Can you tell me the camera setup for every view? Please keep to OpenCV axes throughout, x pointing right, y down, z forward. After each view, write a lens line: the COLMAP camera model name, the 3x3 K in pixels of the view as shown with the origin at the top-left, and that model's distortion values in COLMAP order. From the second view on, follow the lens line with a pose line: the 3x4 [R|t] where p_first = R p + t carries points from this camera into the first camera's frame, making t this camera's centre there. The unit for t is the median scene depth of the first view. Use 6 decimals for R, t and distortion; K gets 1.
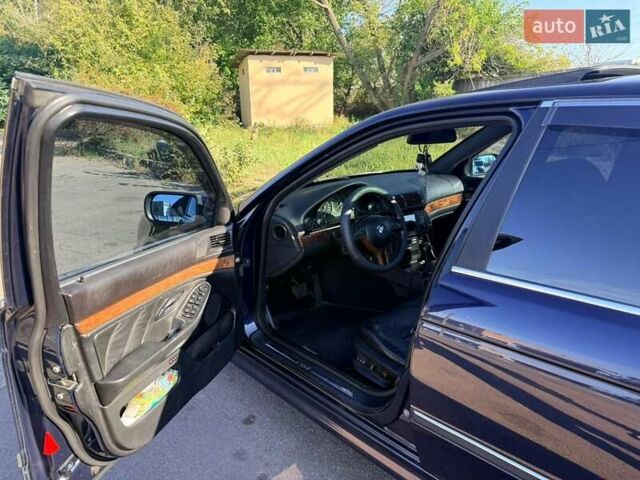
lens RADIAL K [[441.1, 0, 320.5], [0, 441.1, 229.2], [0, 0, 1]] dist [0.058902, -0.086995]
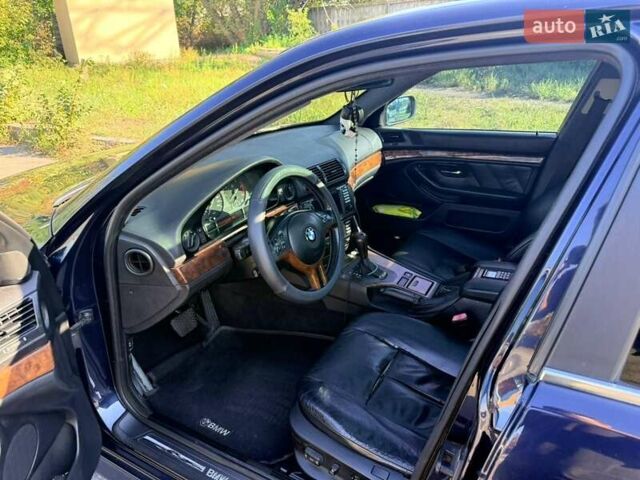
lens RADIAL K [[441.1, 0, 320.5], [0, 441.1, 229.2], [0, 0, 1]] dist [0.058902, -0.086995]
pose [[0.950383, -0.130069, 0.282585, -0.004178], [0.090744, 0.984801, 0.148097, -0.014818], [-0.297553, -0.115106, 0.947741, 0.059647]]
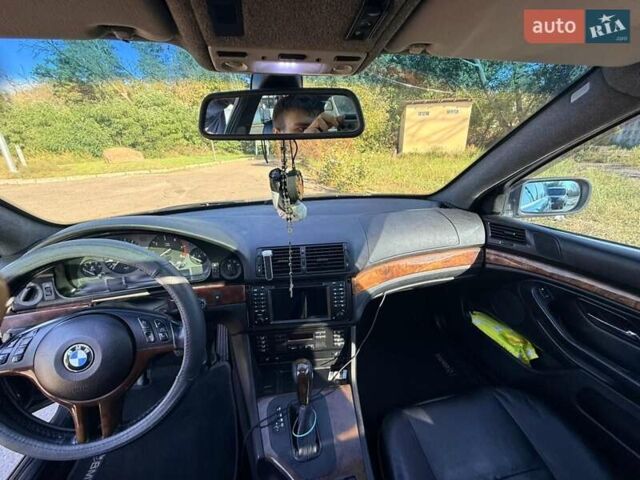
lens RADIAL K [[255.6, 0, 320.0], [0, 255.6, 240.0], [0, 0, 1]] dist [-0.013714, 0.000042]
pose [[0.876701, 0.147302, -0.457927, 0.061062], [-0.104074, 0.987497, 0.118401, -0.022581], [0.469642, -0.056145, 0.881070, 0.134684]]
